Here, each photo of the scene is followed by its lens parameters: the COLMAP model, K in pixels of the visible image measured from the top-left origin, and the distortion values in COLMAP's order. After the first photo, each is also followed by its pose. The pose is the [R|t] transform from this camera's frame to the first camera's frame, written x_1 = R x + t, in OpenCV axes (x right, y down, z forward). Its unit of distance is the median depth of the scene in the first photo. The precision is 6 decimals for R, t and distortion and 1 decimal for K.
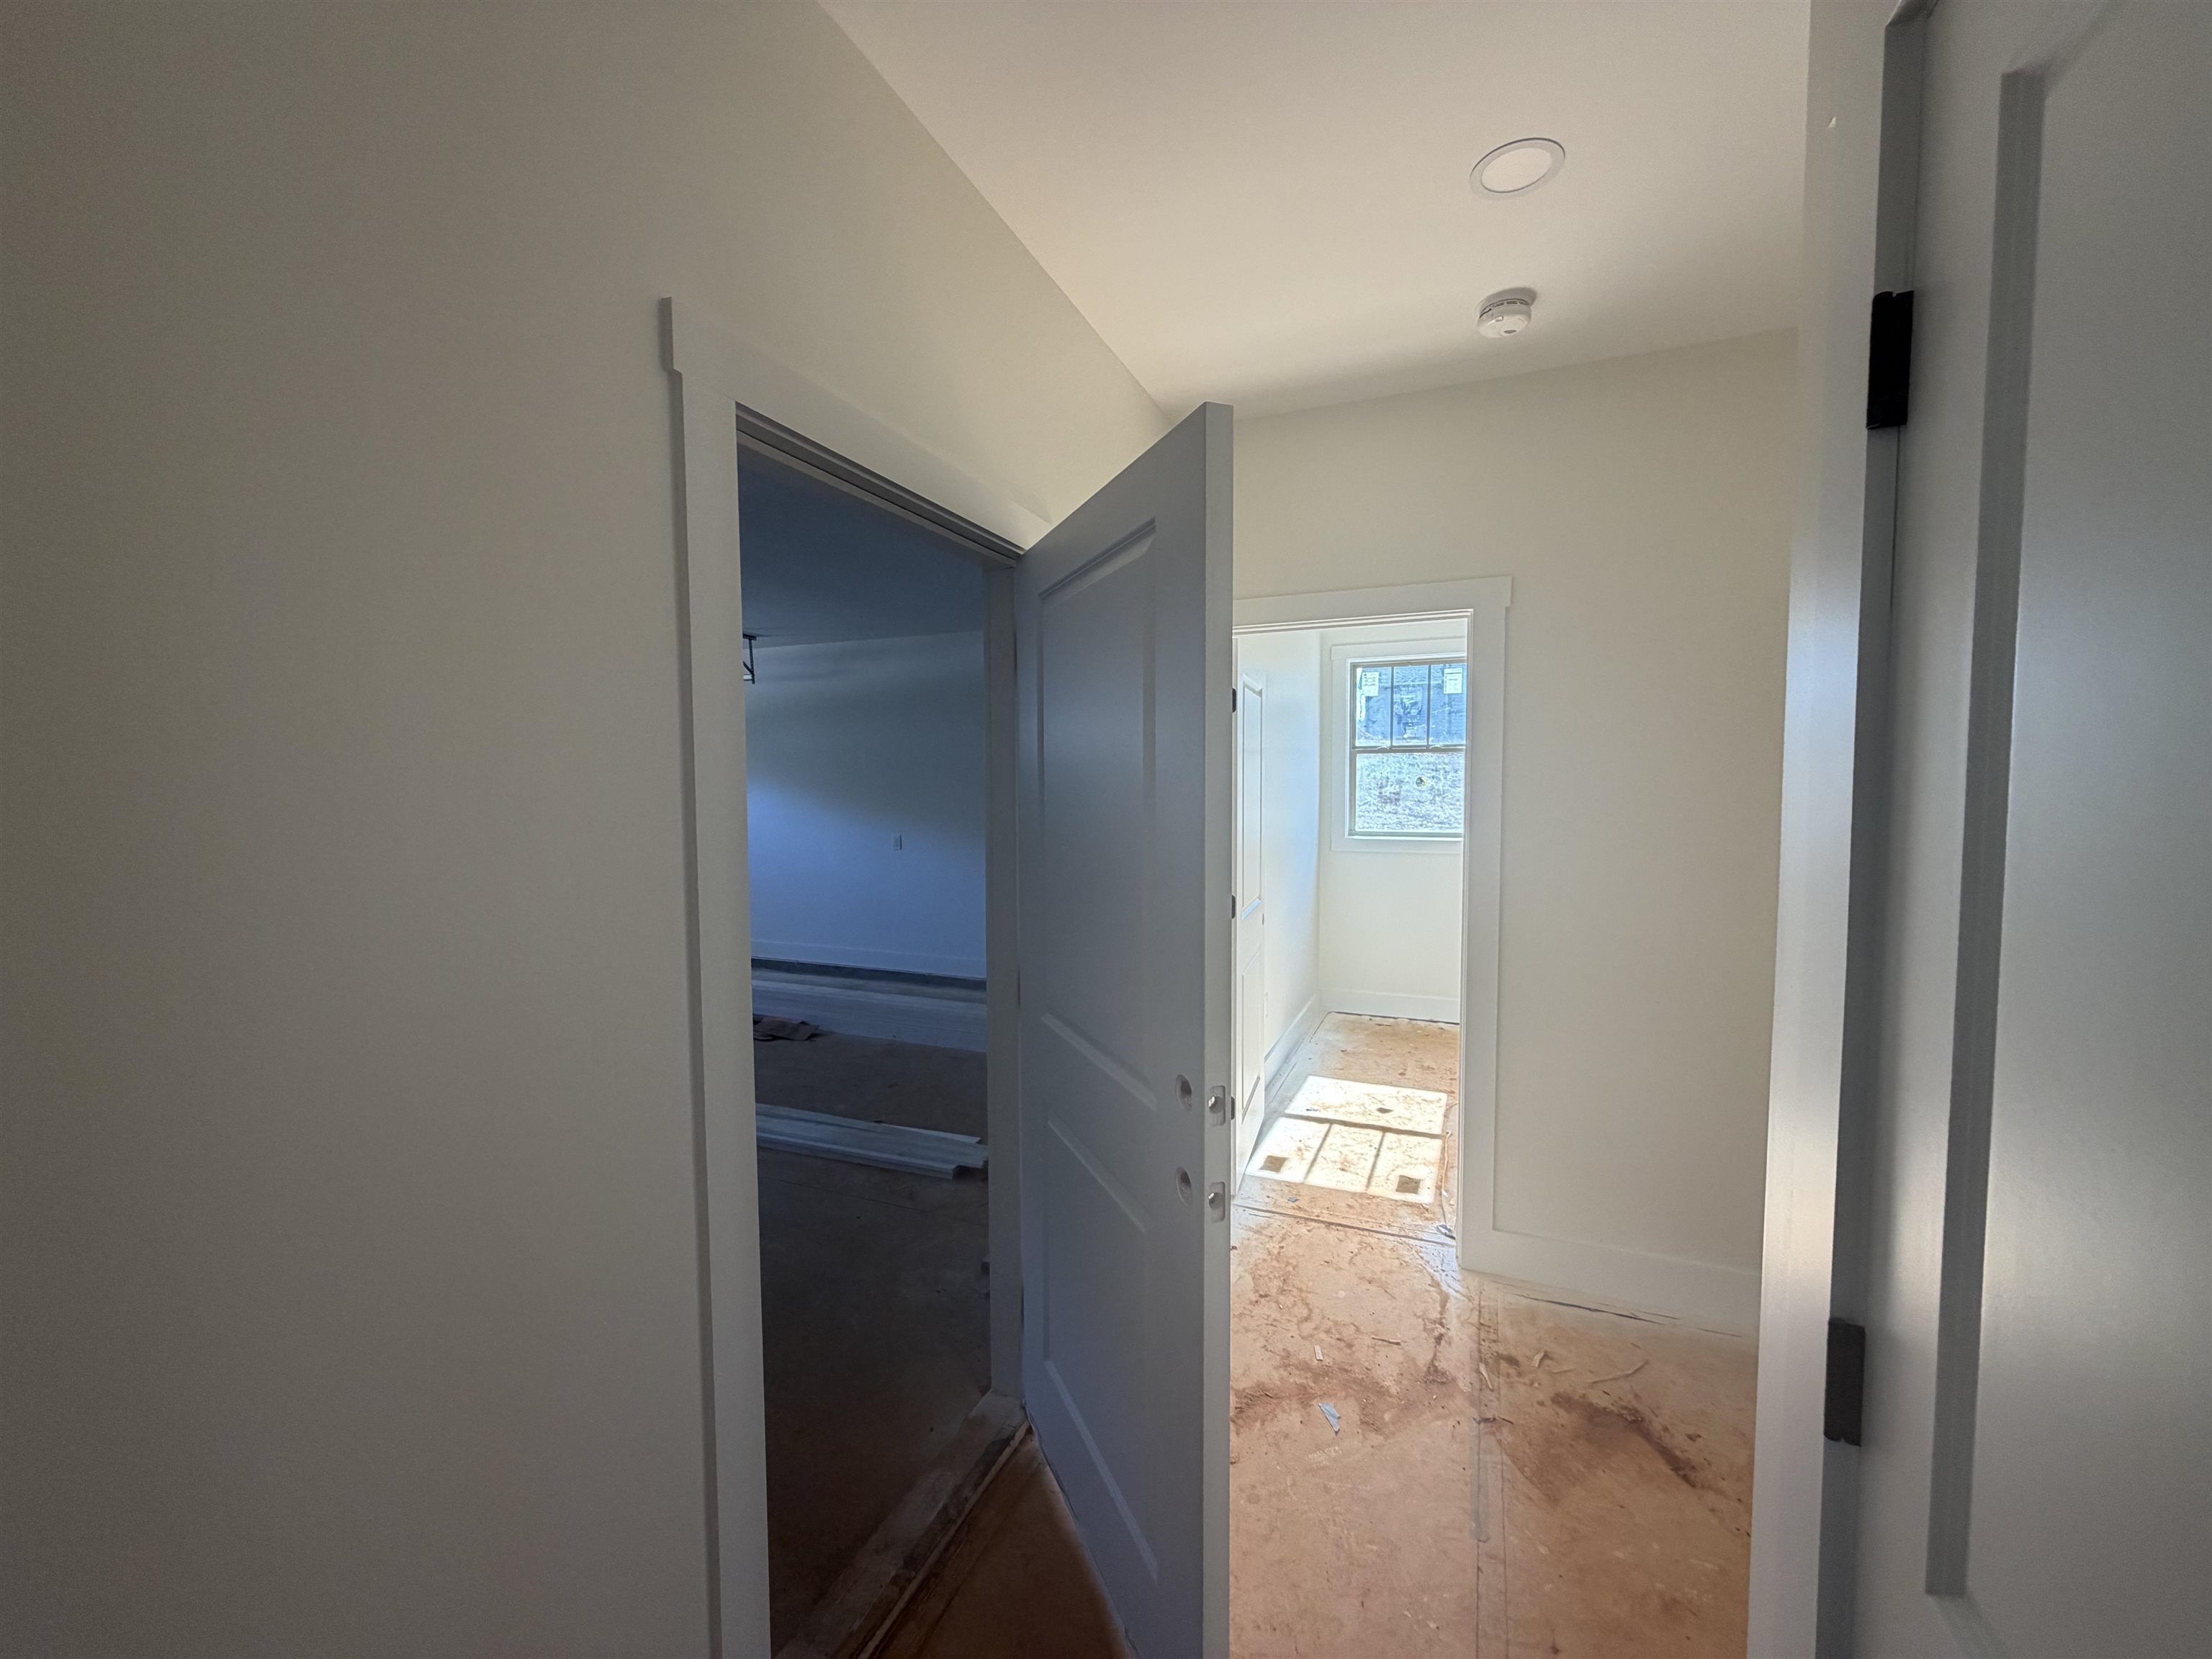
lens RADIAL K [[882.1, 0, 1102.5], [0, 882.1, 825.9], [0, 0, 1]] dist [0.000630, -0.000083]
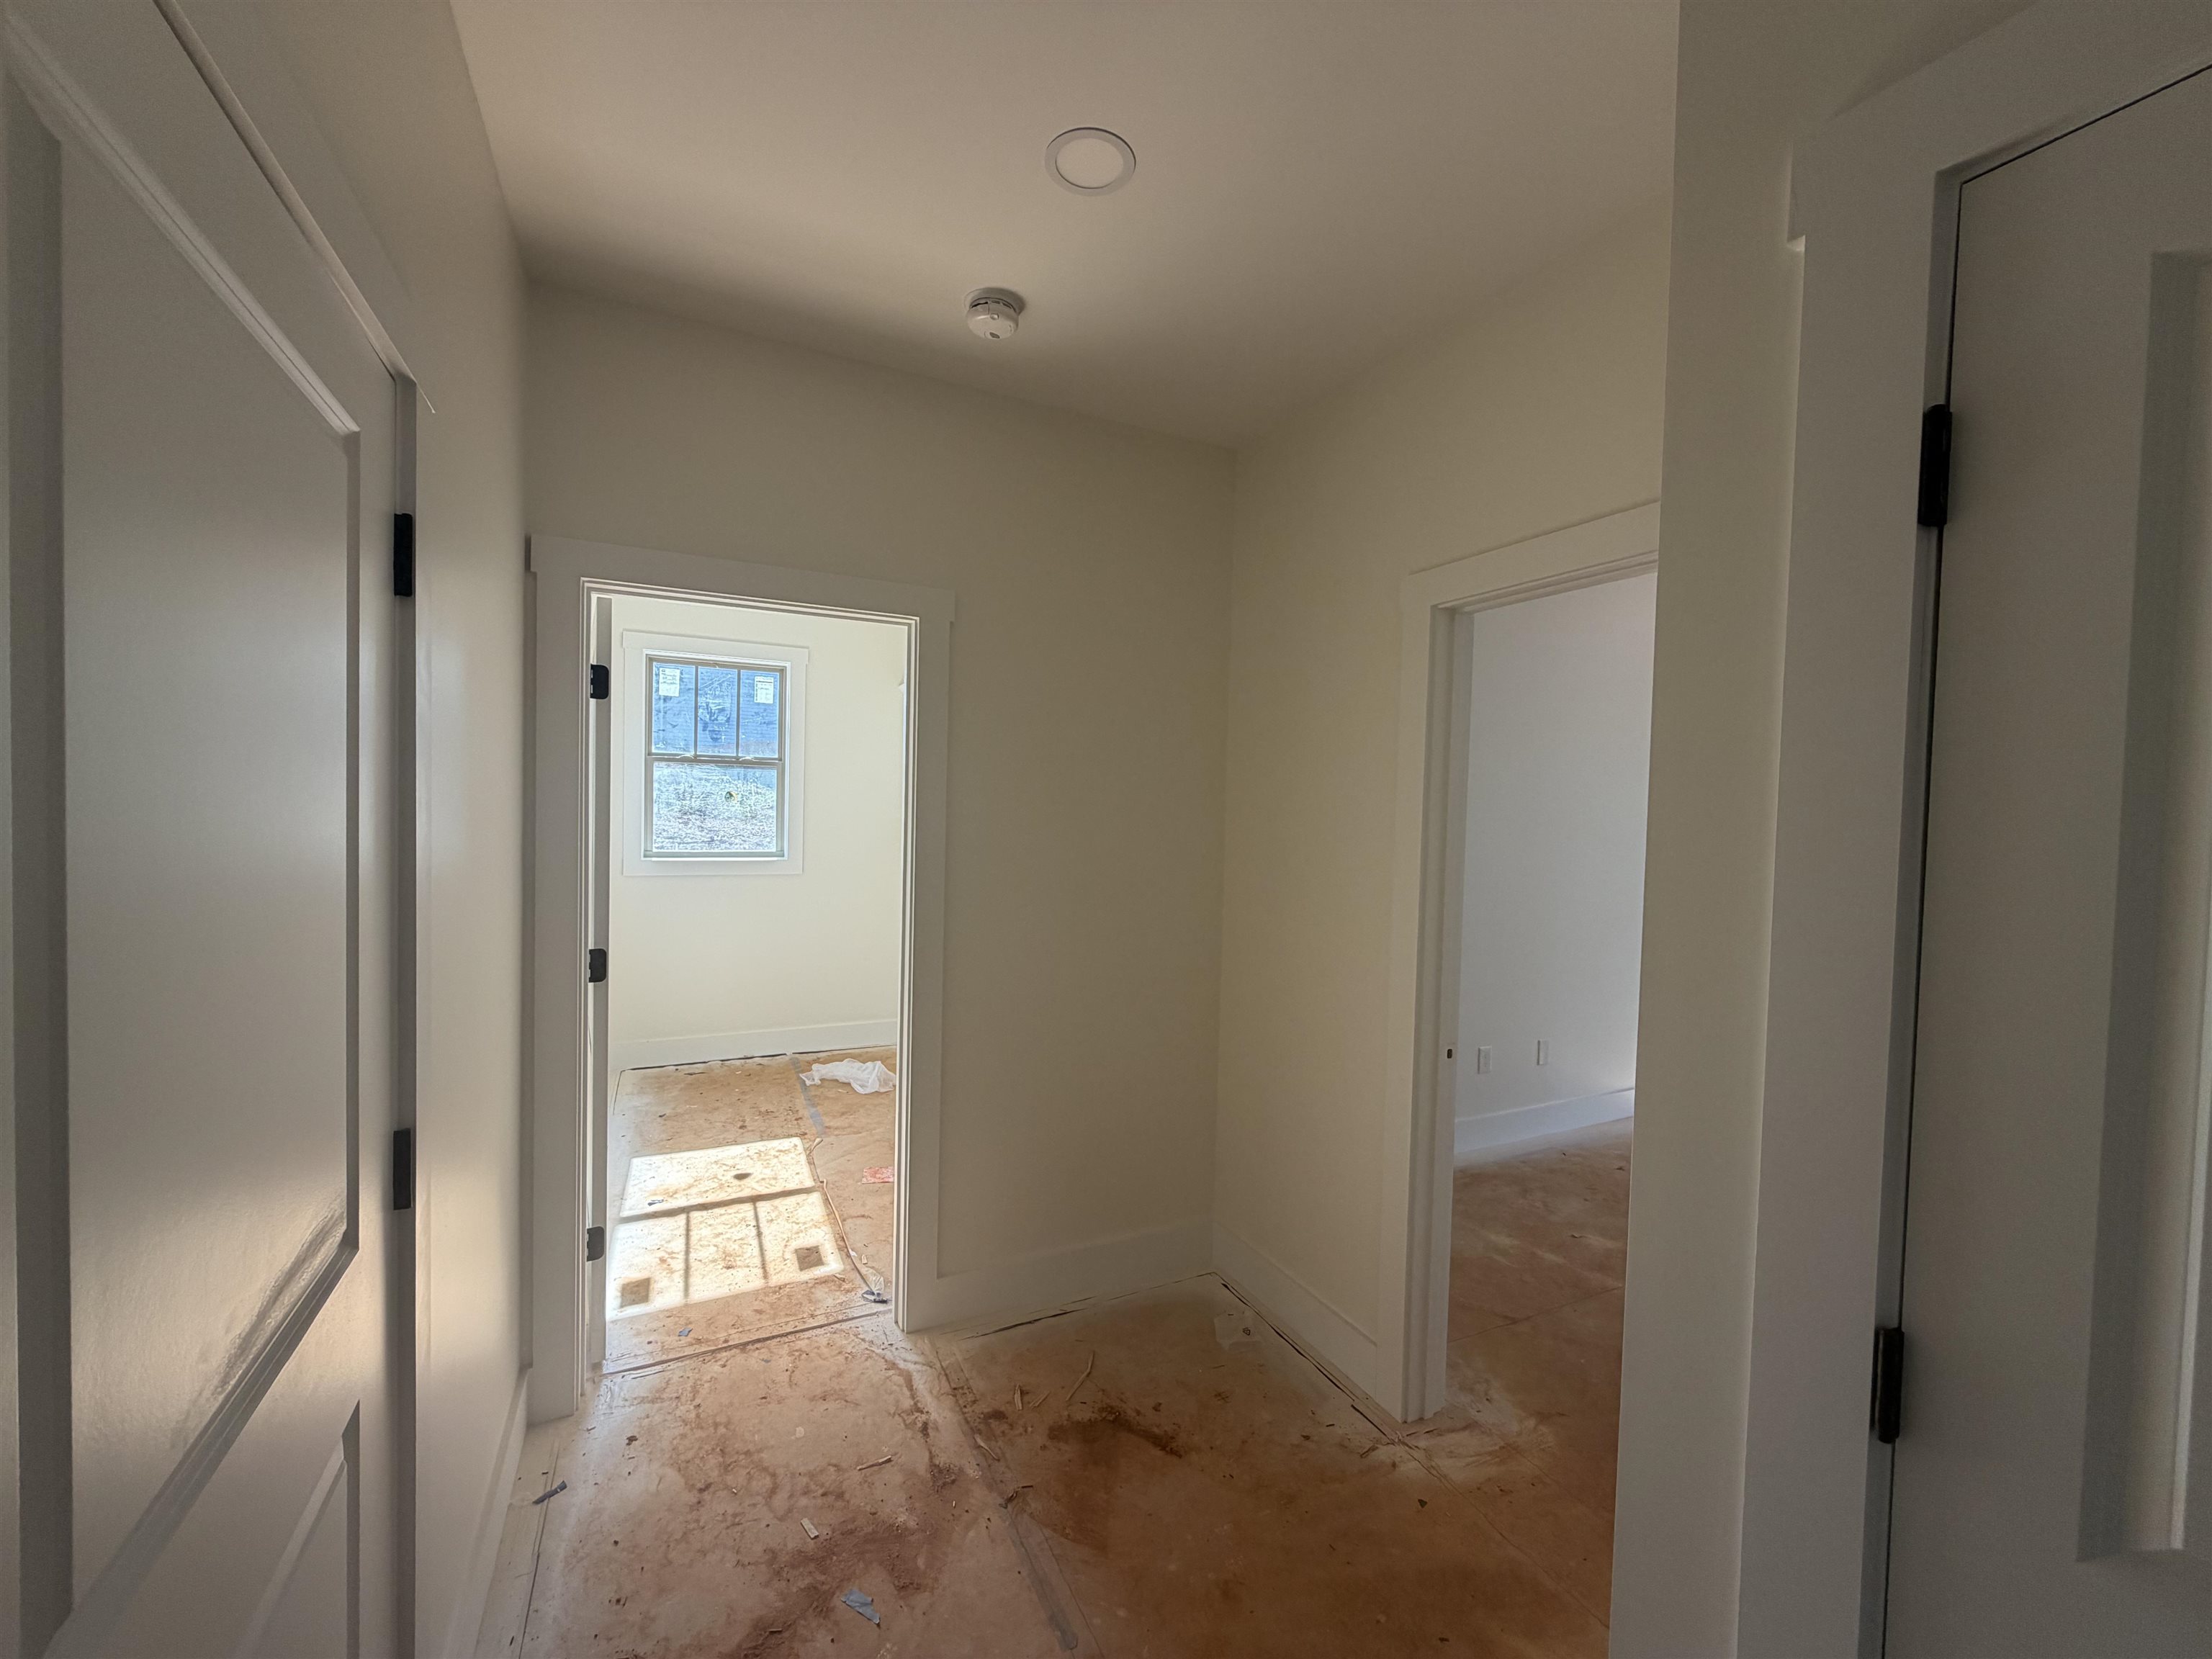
lens RADIAL K [[878.4, 0, 1098.5], [0, 878.4, 830.7], [0, 0, 1]] dist [0.000471, -0.000154]
pose [[0.657394, -0.001987, 0.753544, -0.132739], [0.008606, 0.999951, -0.004871, -0.013029], [-0.753498, 0.009687, 0.657379, 0.218708]]
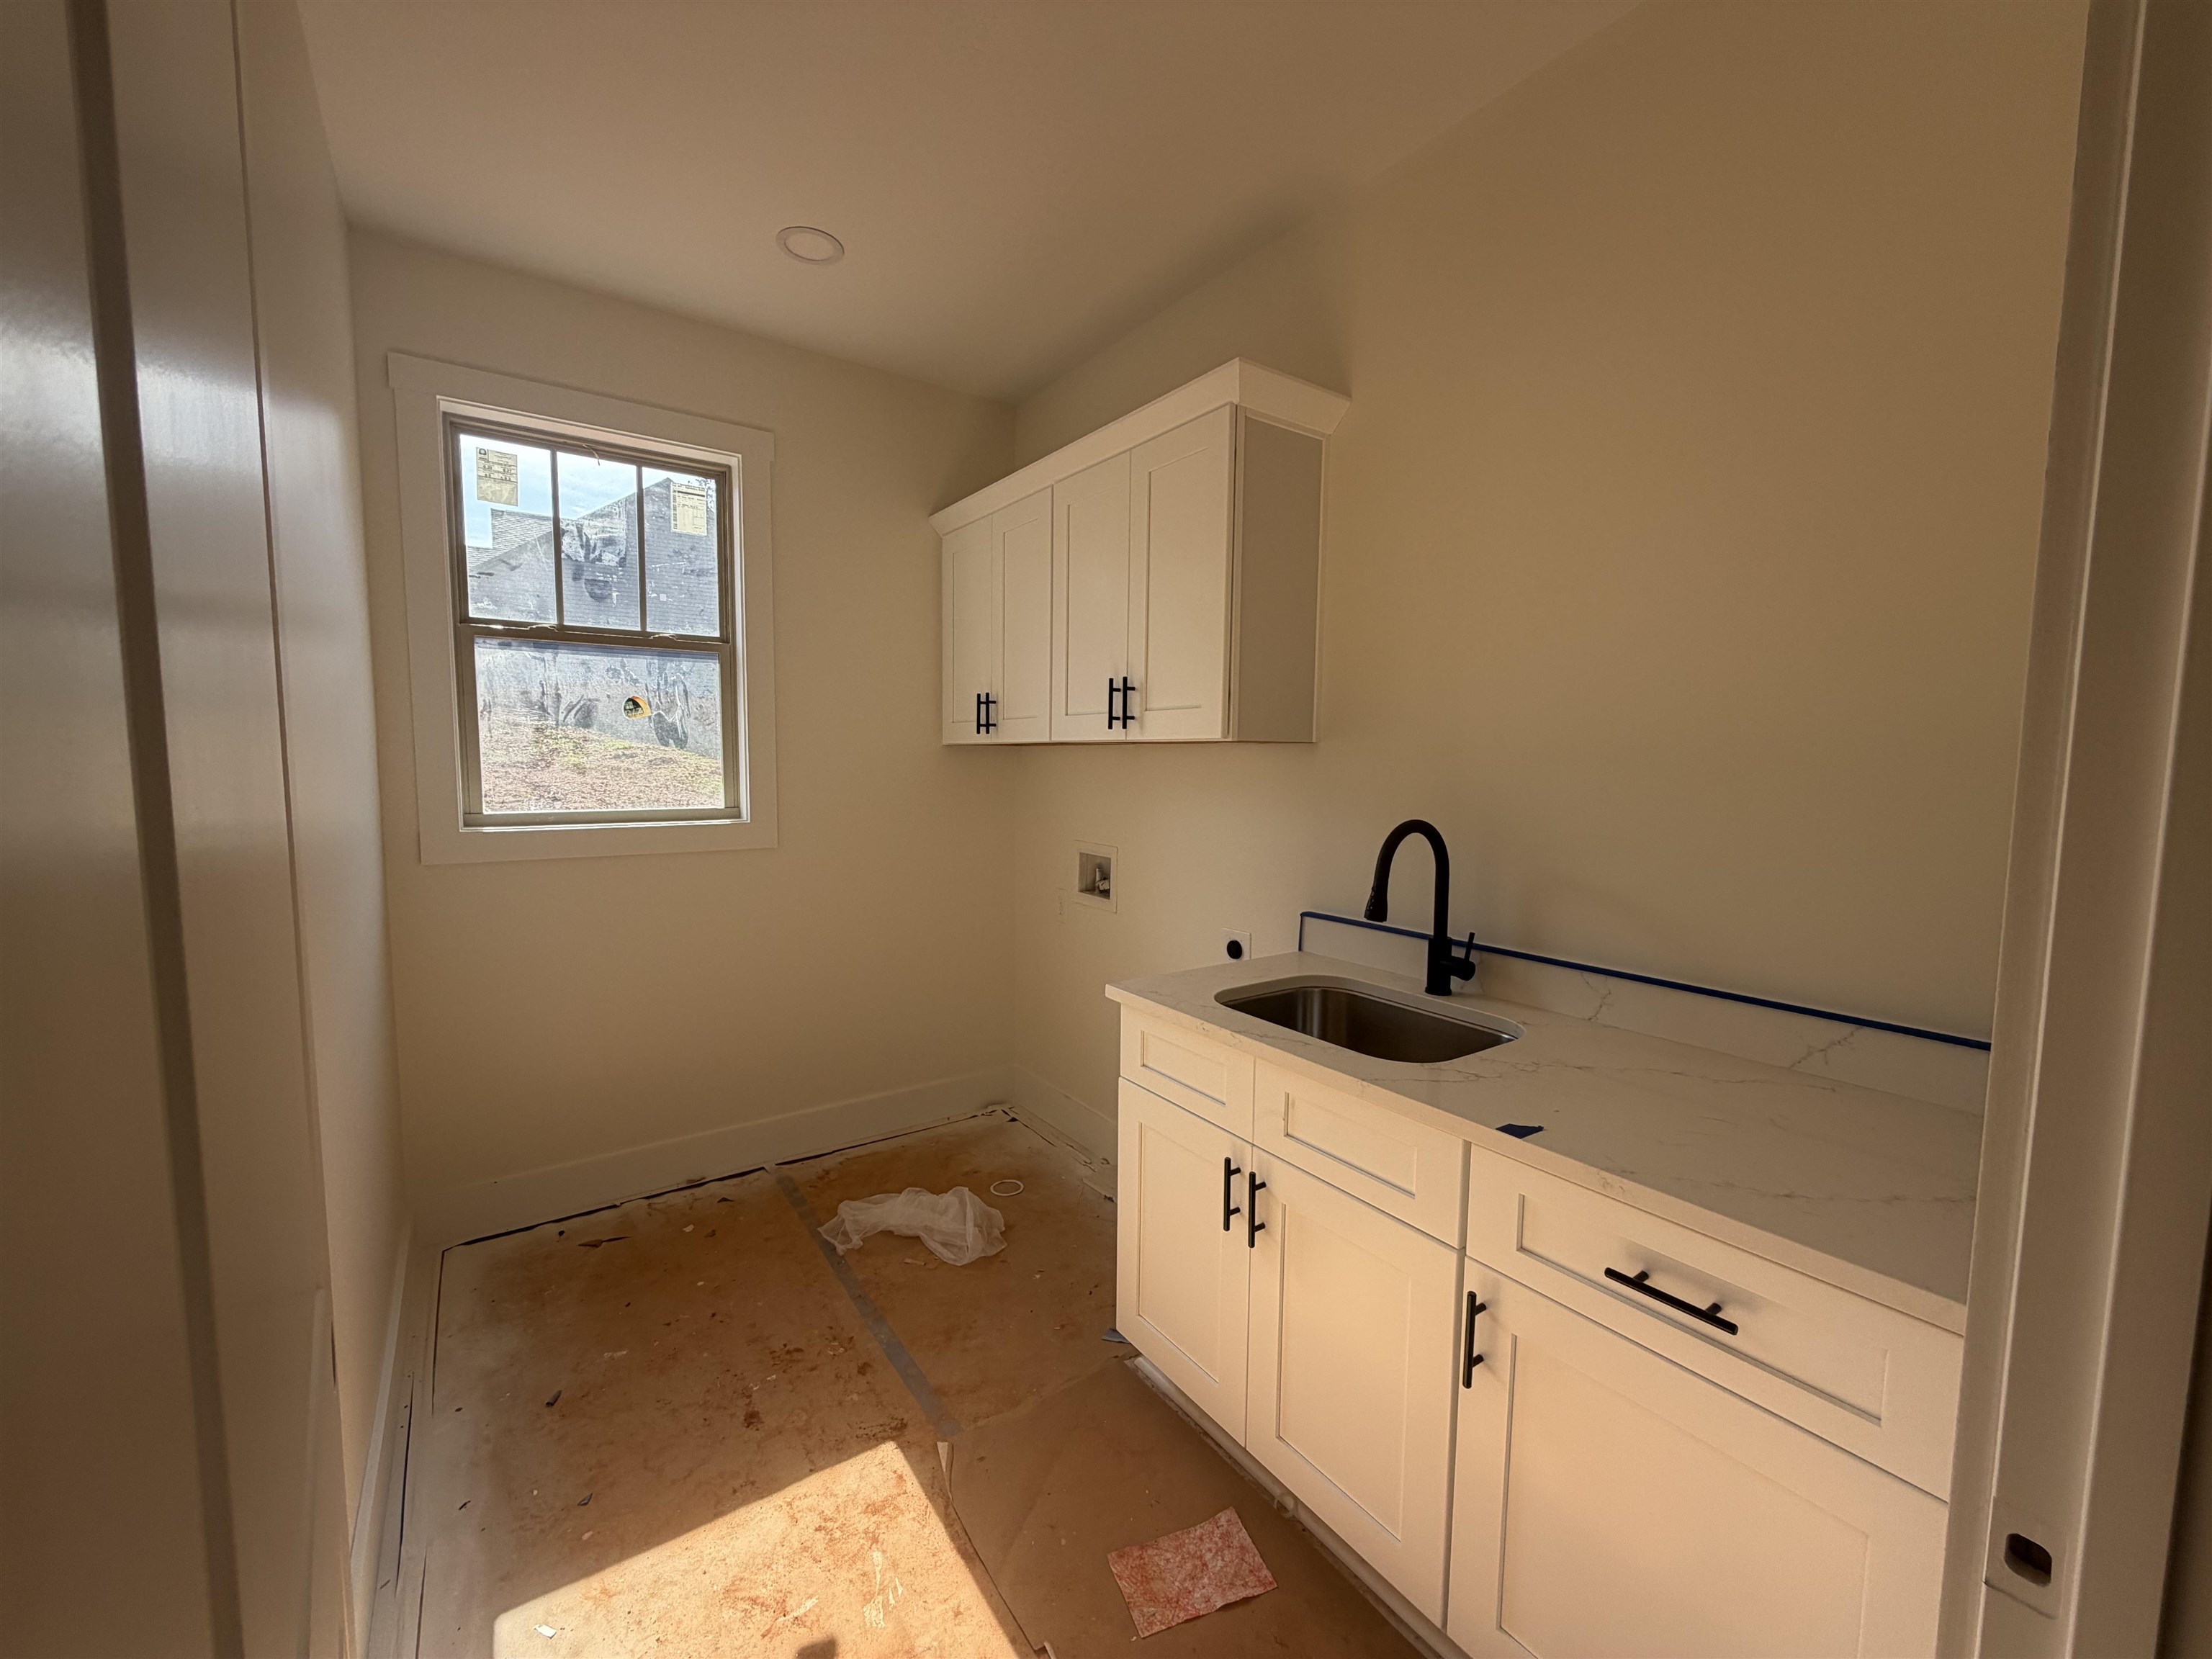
lens RADIAL K [[878.4, 0, 1098.5], [0, 878.4, 830.7], [0, 0, 1]] dist [0.000471, -0.000154]
pose [[0.527740, -0.063983, 0.846993, 0.151104], [0.028929, 0.997934, 0.057361, -0.004627], [-0.848913, -0.005769, 0.528501, 0.972581]]
